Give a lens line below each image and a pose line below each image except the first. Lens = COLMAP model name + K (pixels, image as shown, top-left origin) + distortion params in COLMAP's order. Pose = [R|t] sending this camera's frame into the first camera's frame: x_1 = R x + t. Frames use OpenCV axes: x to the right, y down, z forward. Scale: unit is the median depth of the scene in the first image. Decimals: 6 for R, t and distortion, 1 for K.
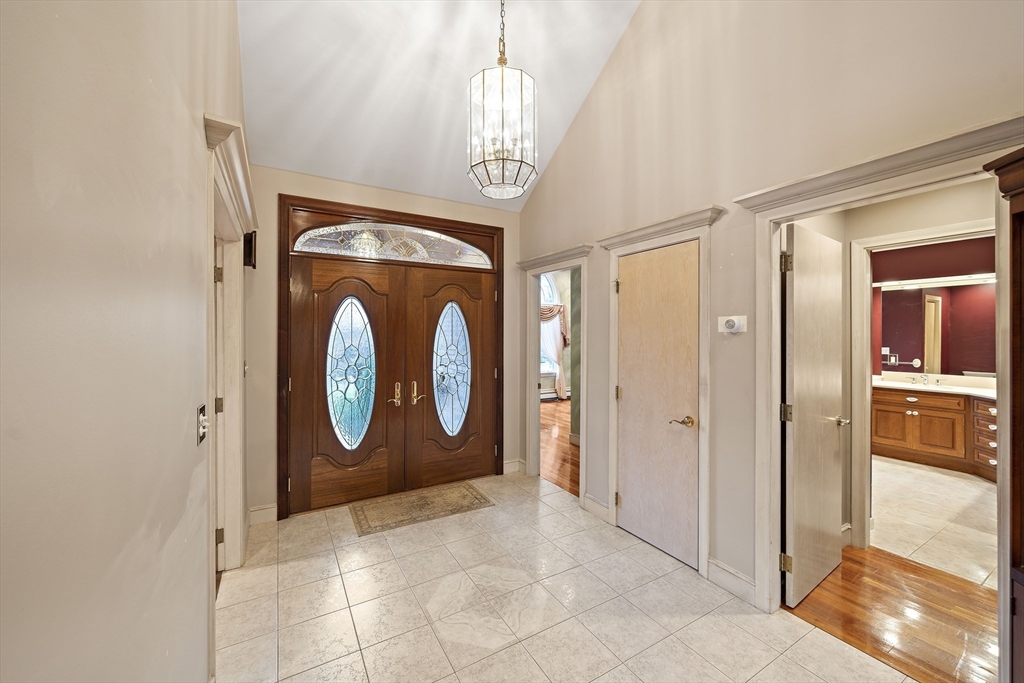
lens RADIAL K [[392.0, 0, 510.6], [0, 392.0, 338.3], [0, 0, 1]] dist [0.002090, 0.000019]
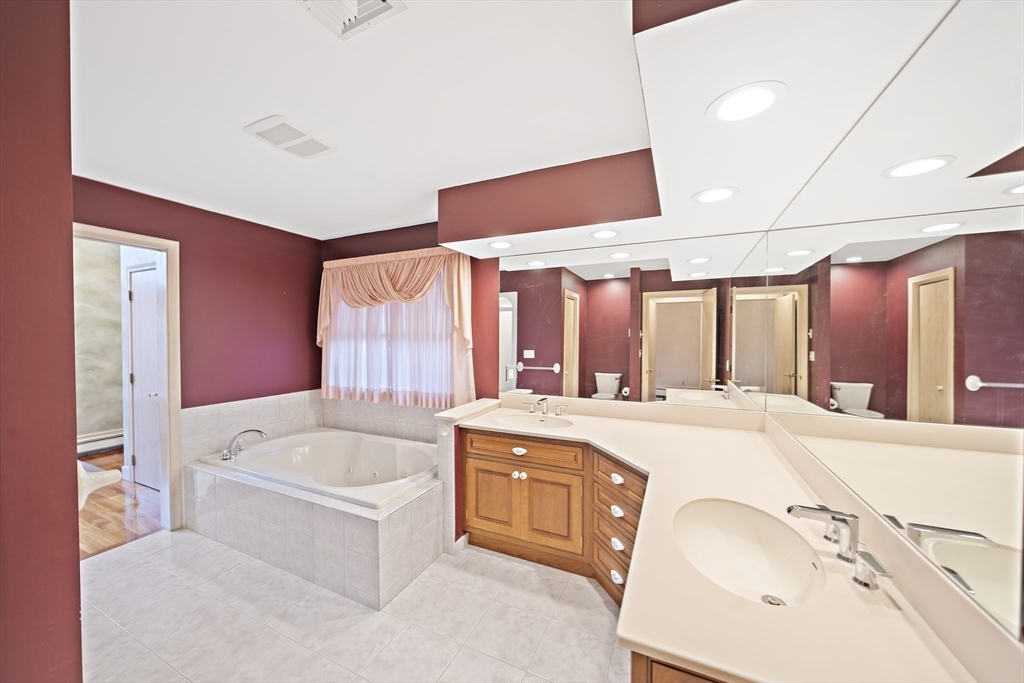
lens RADIAL K [[364.2, 0, 510.9], [0, 364.2, 341.2], [0, 0, 1]] dist [-0.000122, 0.000004]
pose [[0.818923, -0.001662, 0.573901, 0.720634], [-0.003277, 0.999966, 0.007572, -0.000691], [-0.573894, -0.008081, 0.818890, 0.592142]]
